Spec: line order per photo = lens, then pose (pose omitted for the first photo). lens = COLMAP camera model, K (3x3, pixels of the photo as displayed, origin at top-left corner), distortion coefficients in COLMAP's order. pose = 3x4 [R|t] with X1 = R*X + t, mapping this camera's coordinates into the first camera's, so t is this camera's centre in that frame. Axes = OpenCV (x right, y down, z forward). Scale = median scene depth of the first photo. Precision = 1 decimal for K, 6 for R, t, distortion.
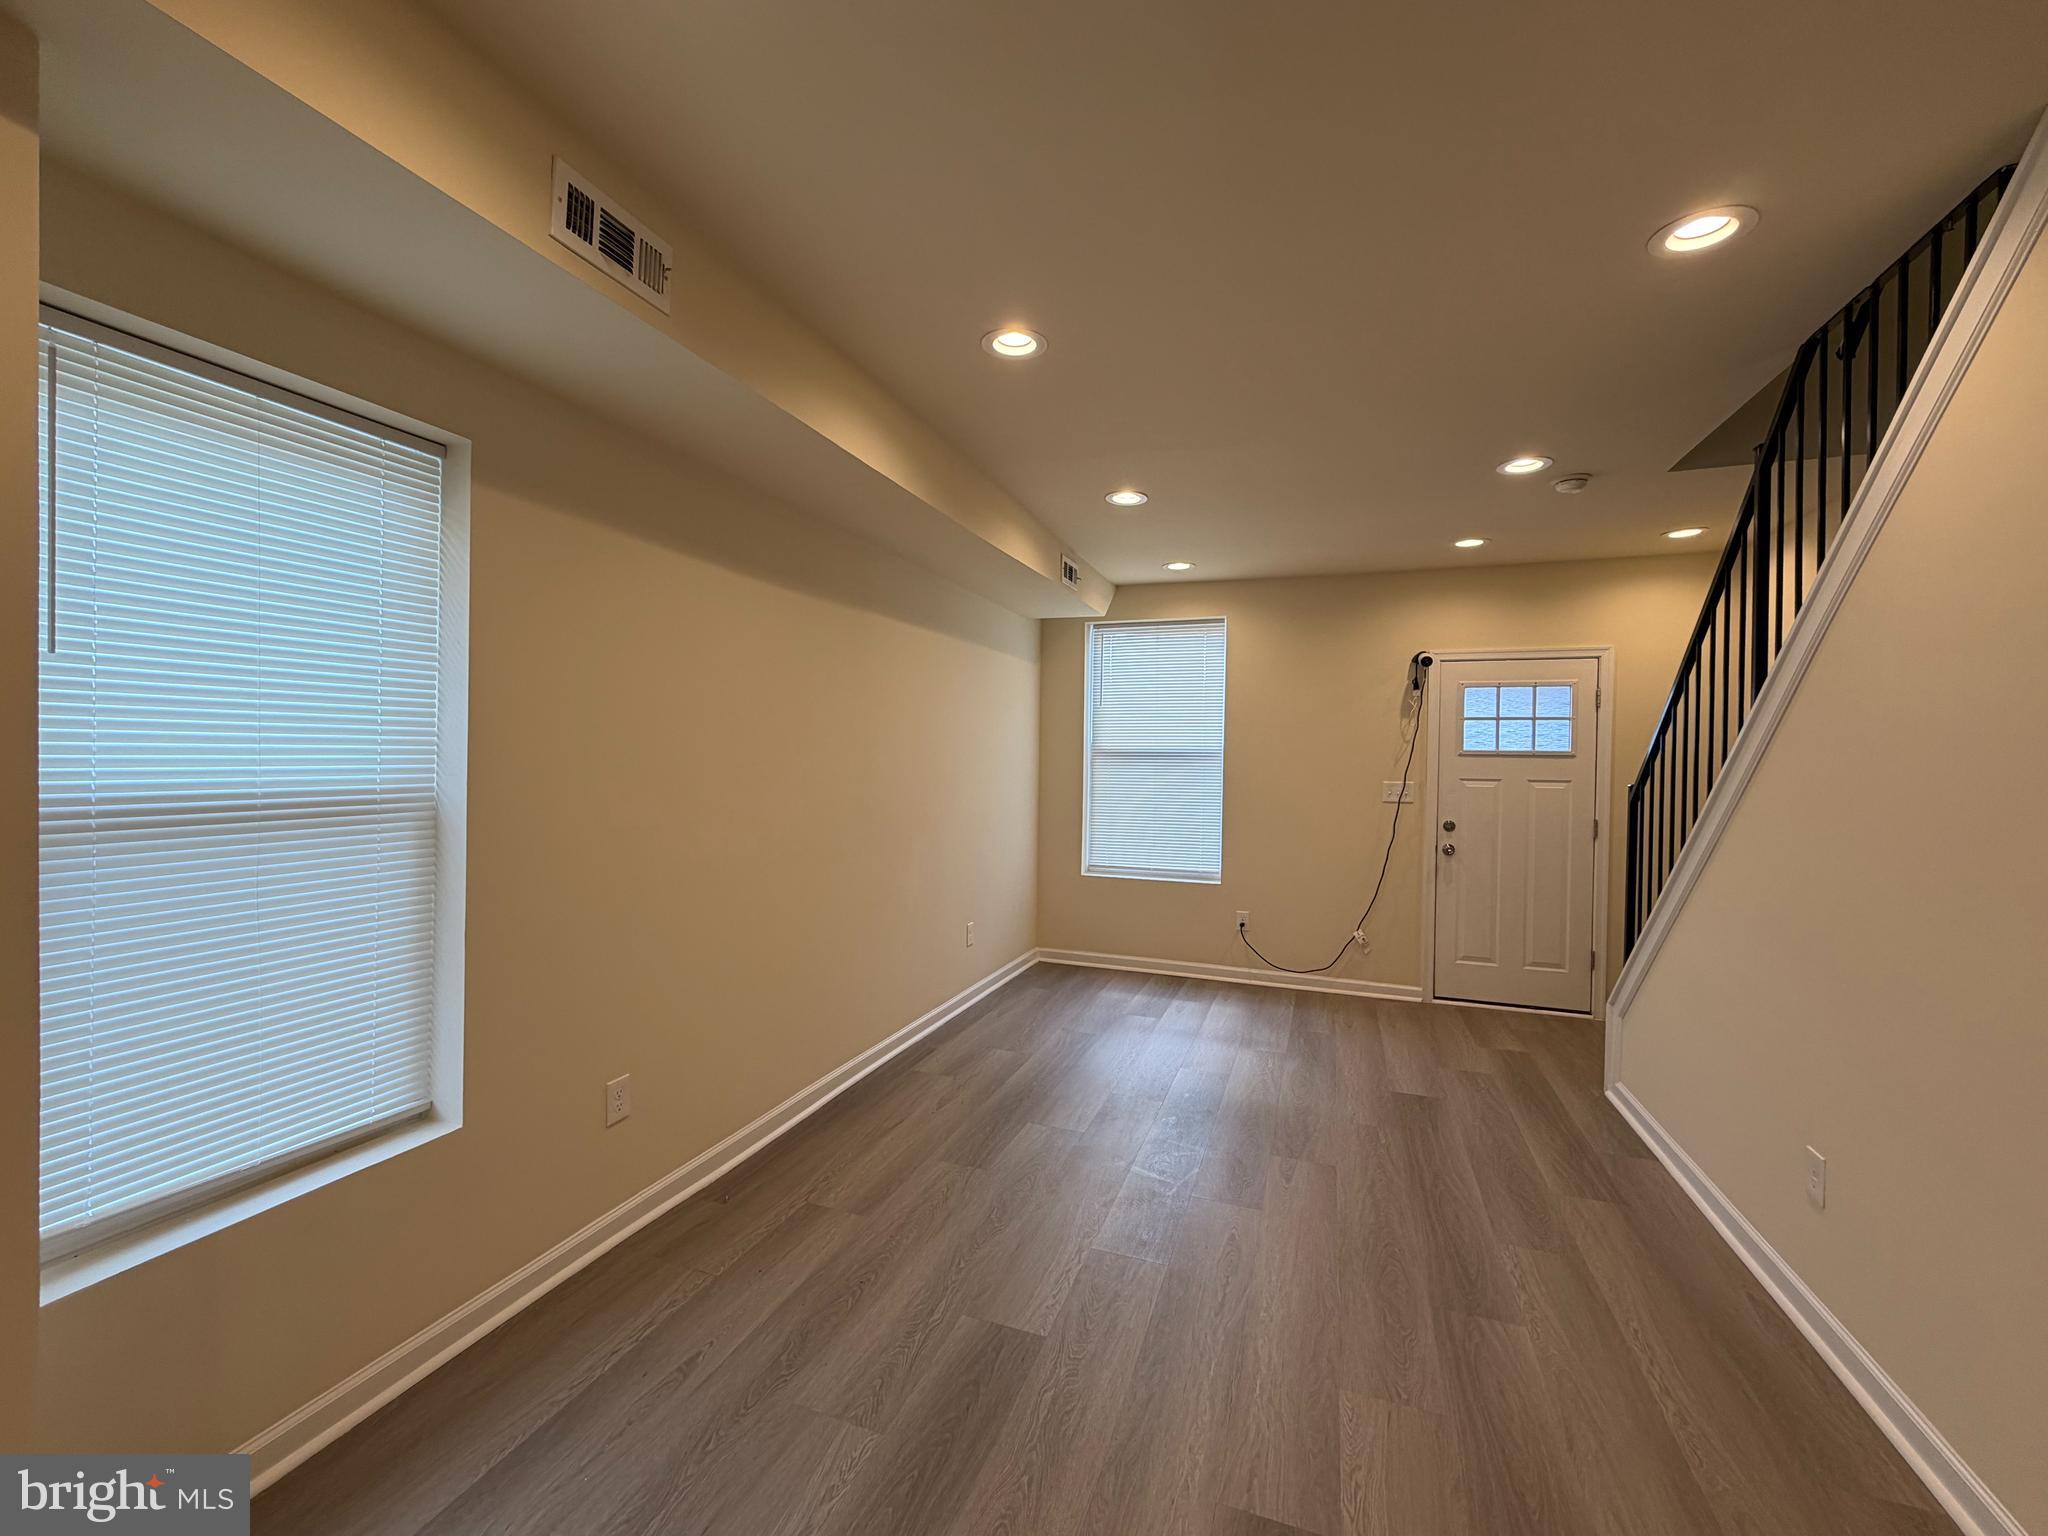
lens RADIAL K [[839.9, 0, 1025.0], [0, 839.9, 771.0], [0, 0, 1]] dist [-0.000035, -0.000284]
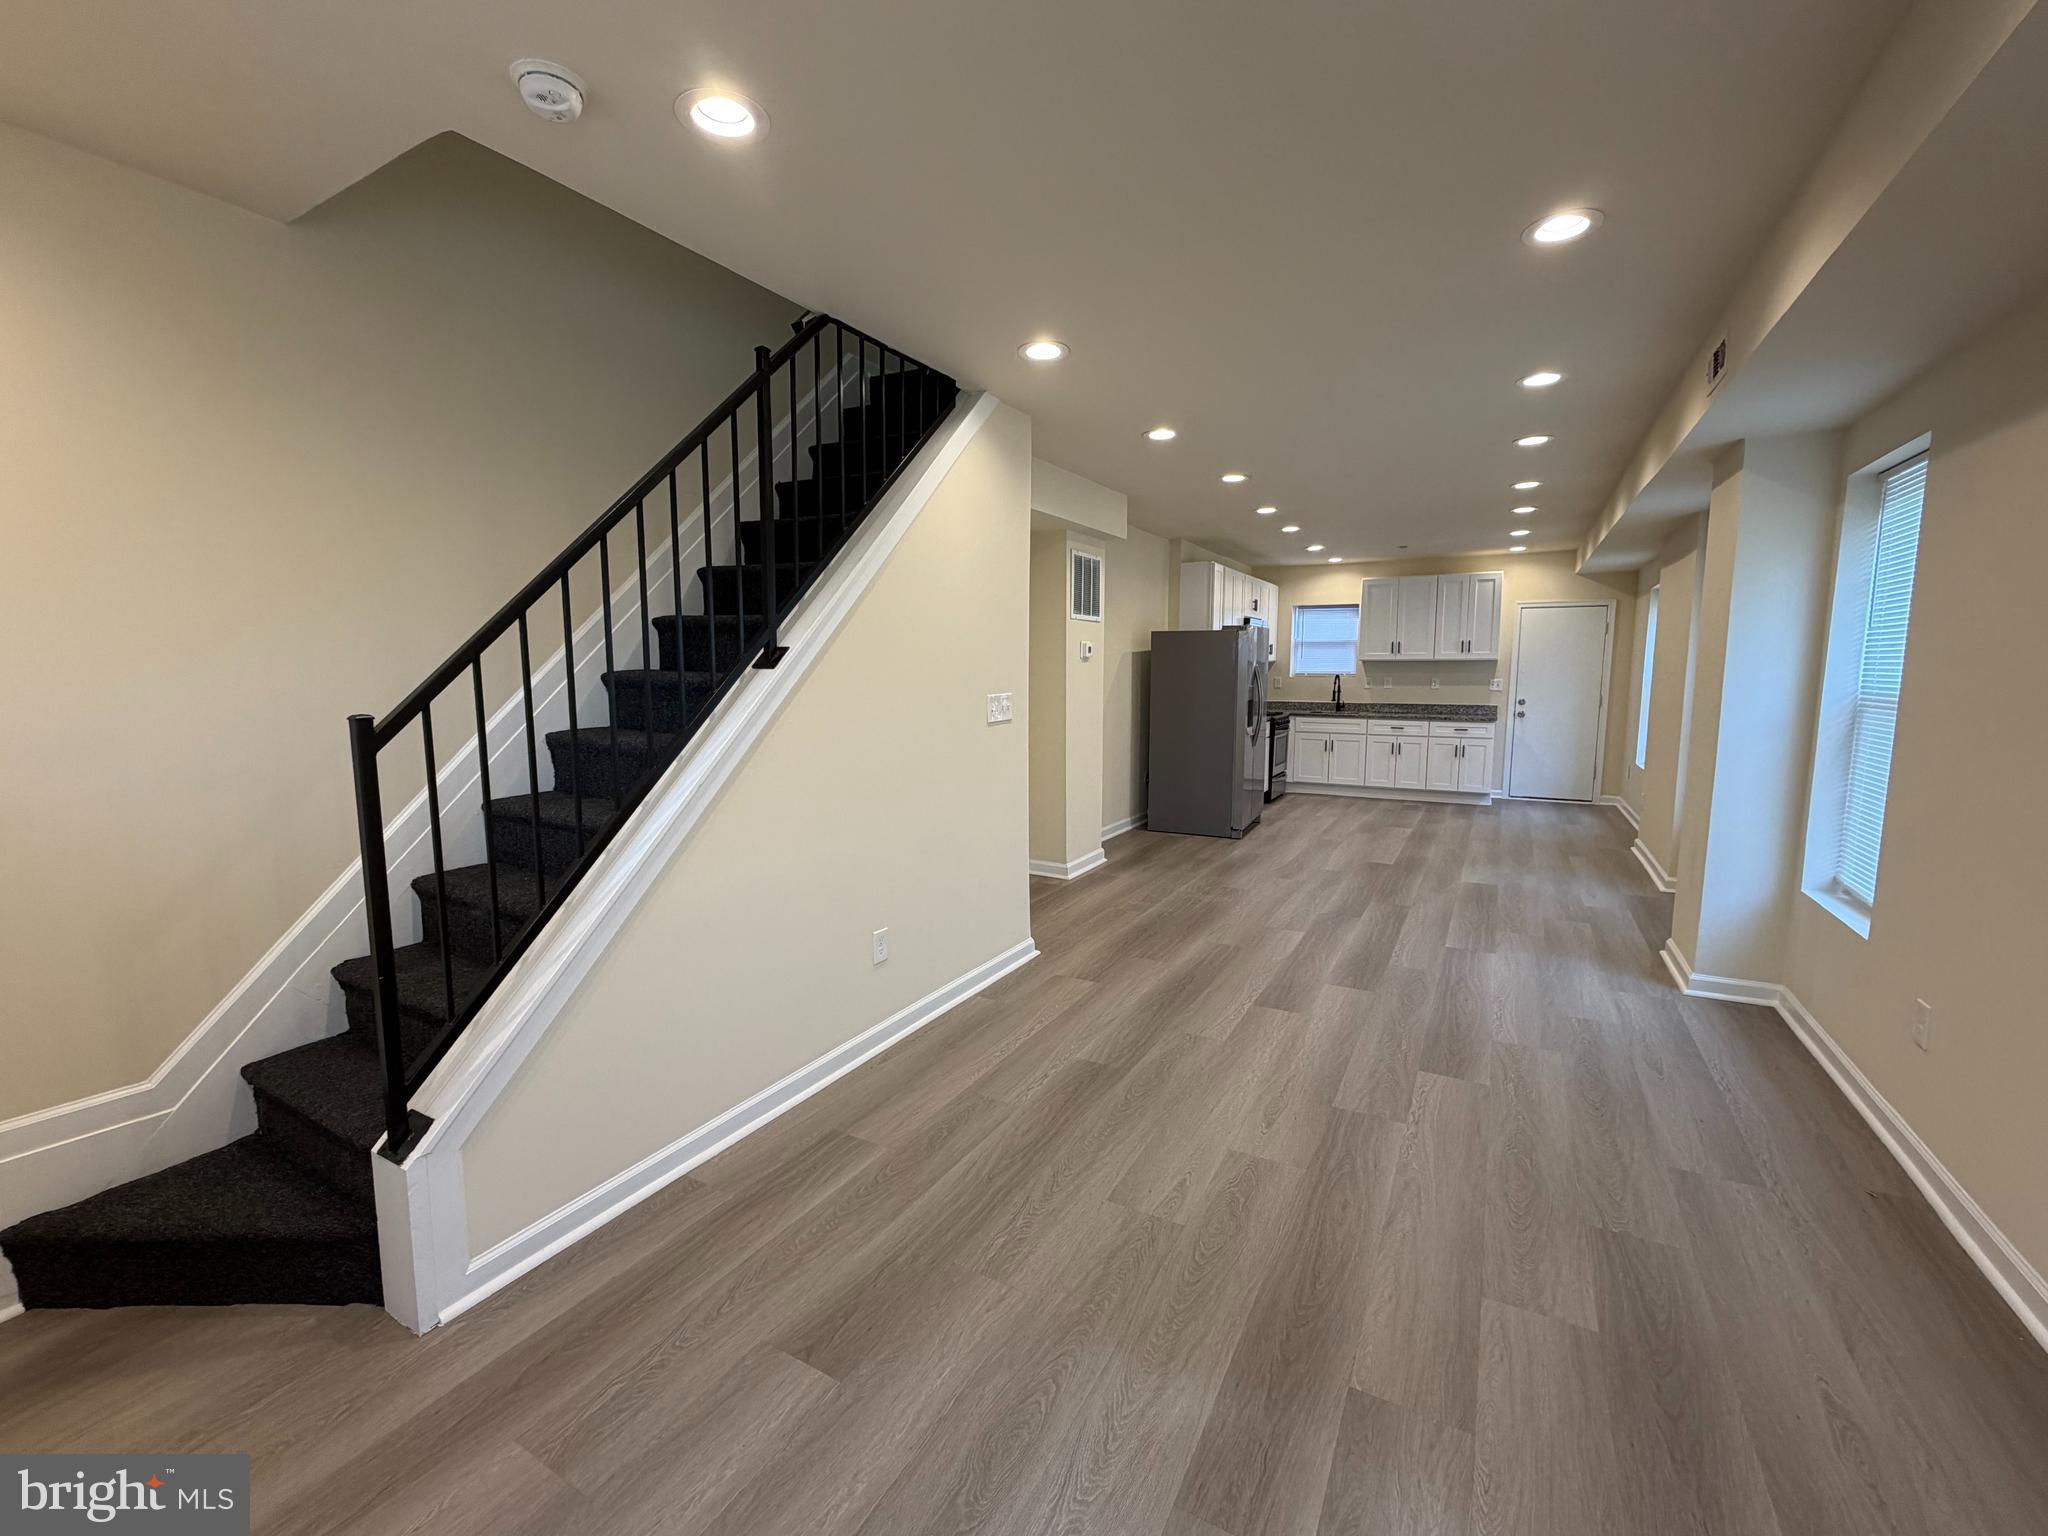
lens RADIAL K [[839.9, 0, 1025.0], [0, 839.9, 771.0], [0, 0, 1]] dist [-0.000035, -0.000284]
pose [[-0.985587, -0.033866, 0.165745, 0.198347], [-0.009103, 0.988955, 0.147939, -0.020142], [-0.168924, 0.144298, -0.975009, 1.028072]]
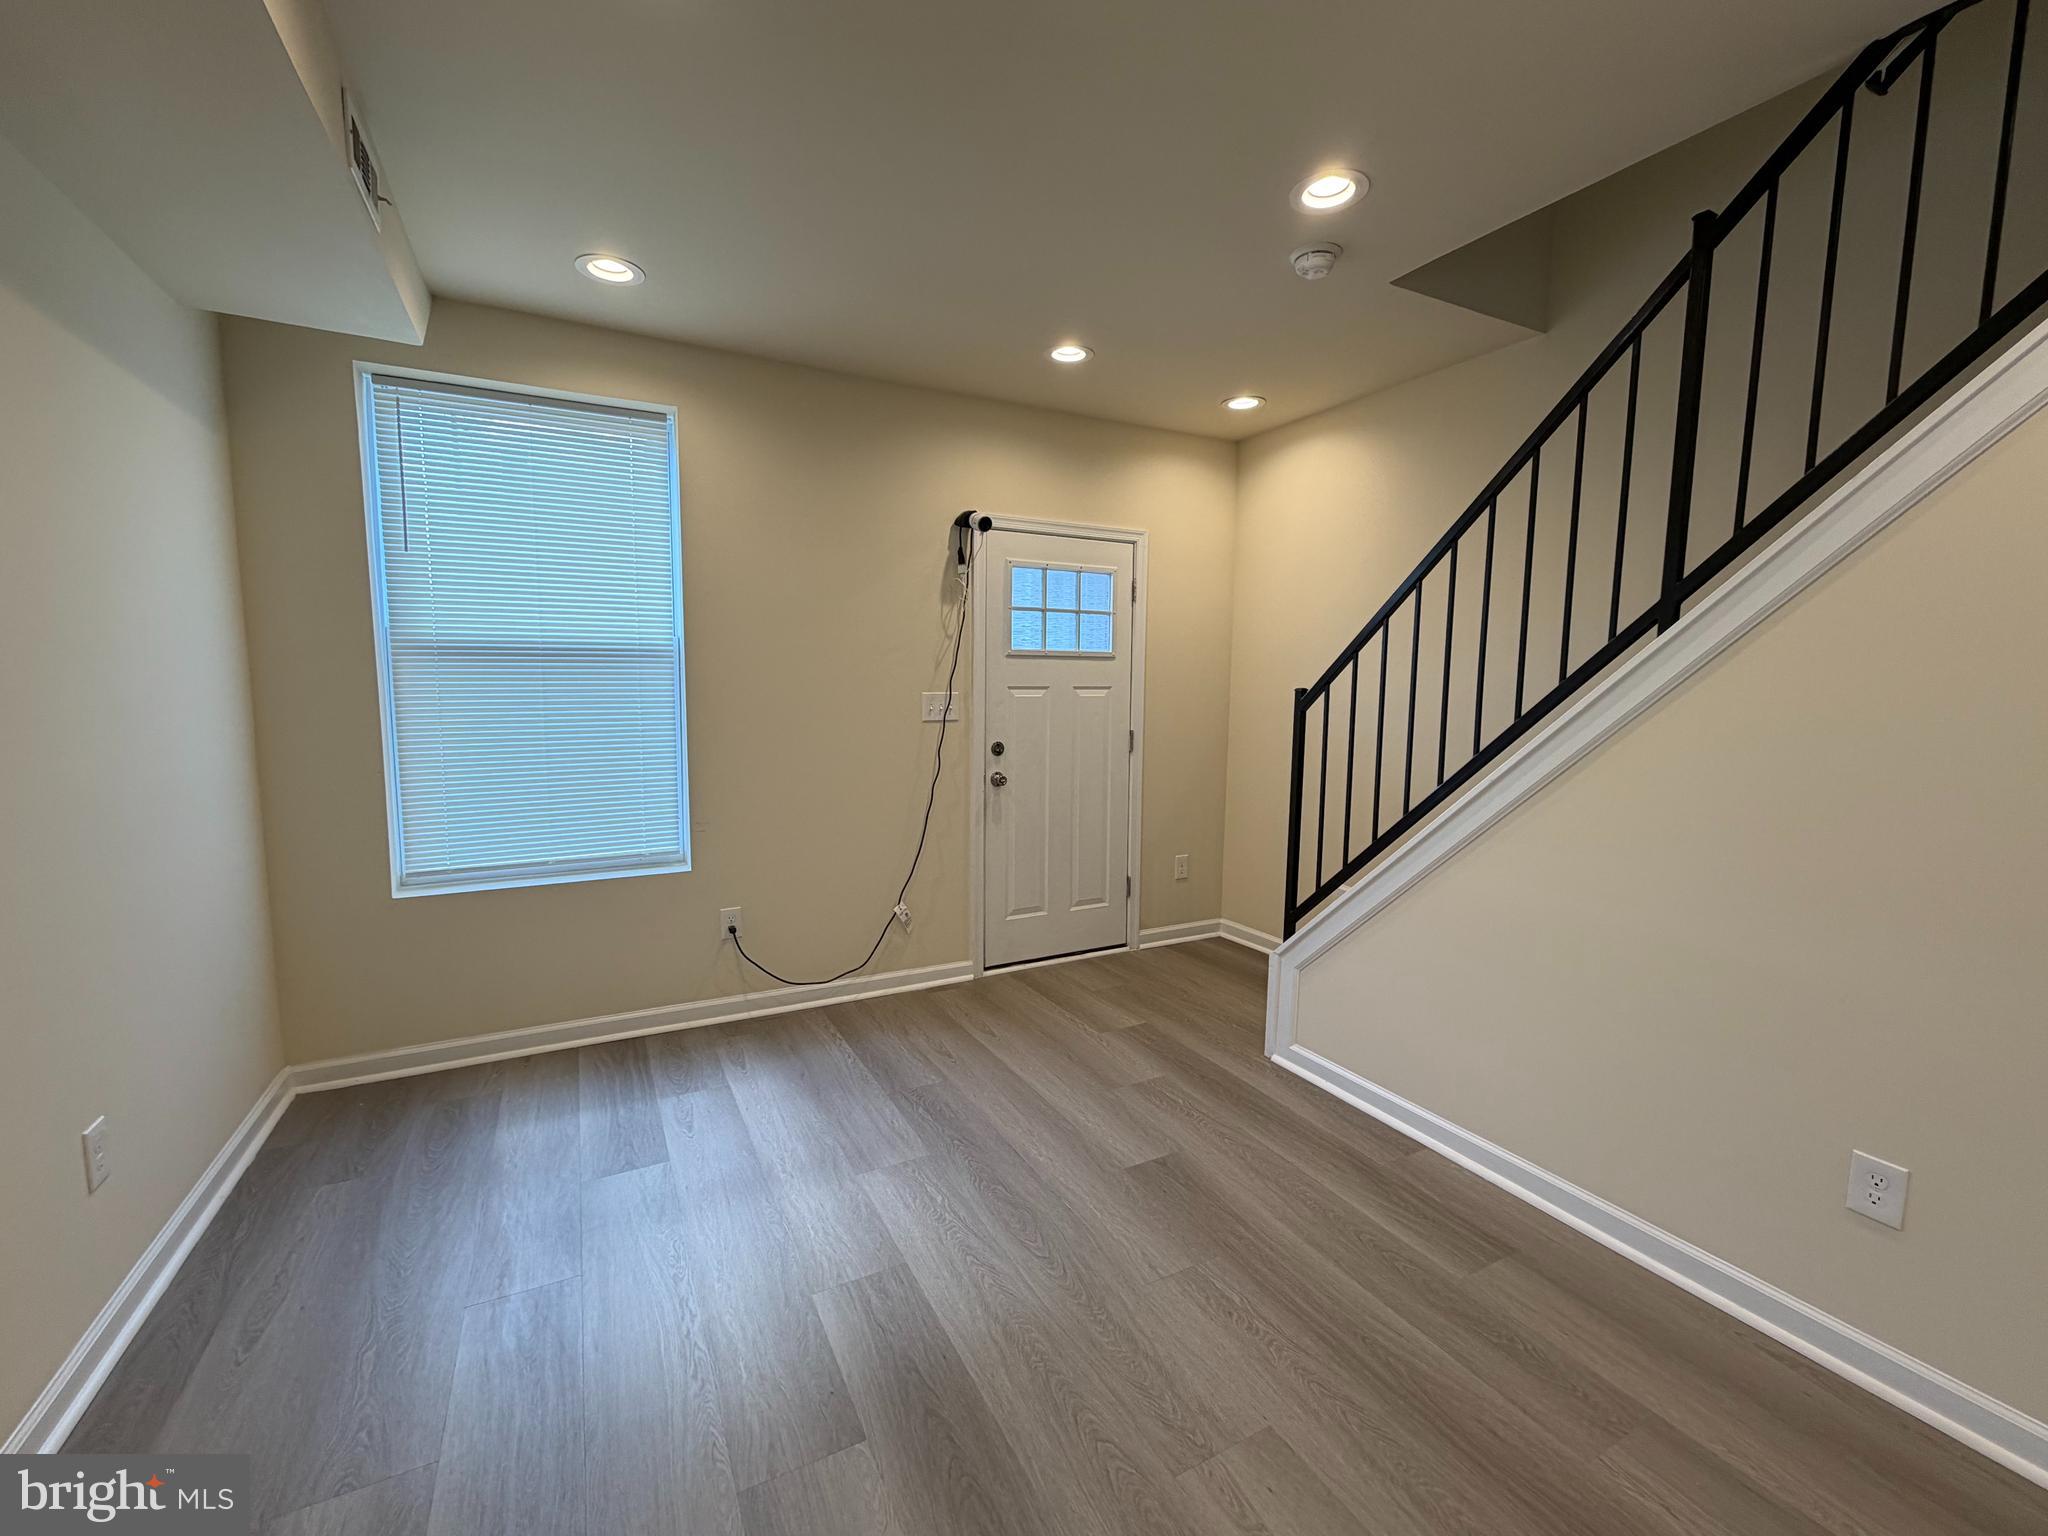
lens RADIAL K [[839.9, 0, 1025.0], [0, 839.9, 771.0], [0, 0, 1]] dist [-0.000035, -0.000284]
pose [[0.667571, -0.091123, 0.738949, -0.049730], [0.014467, 0.993882, 0.109491, 0.001838], [-0.744405, -0.062403, 0.664806, 0.476038]]
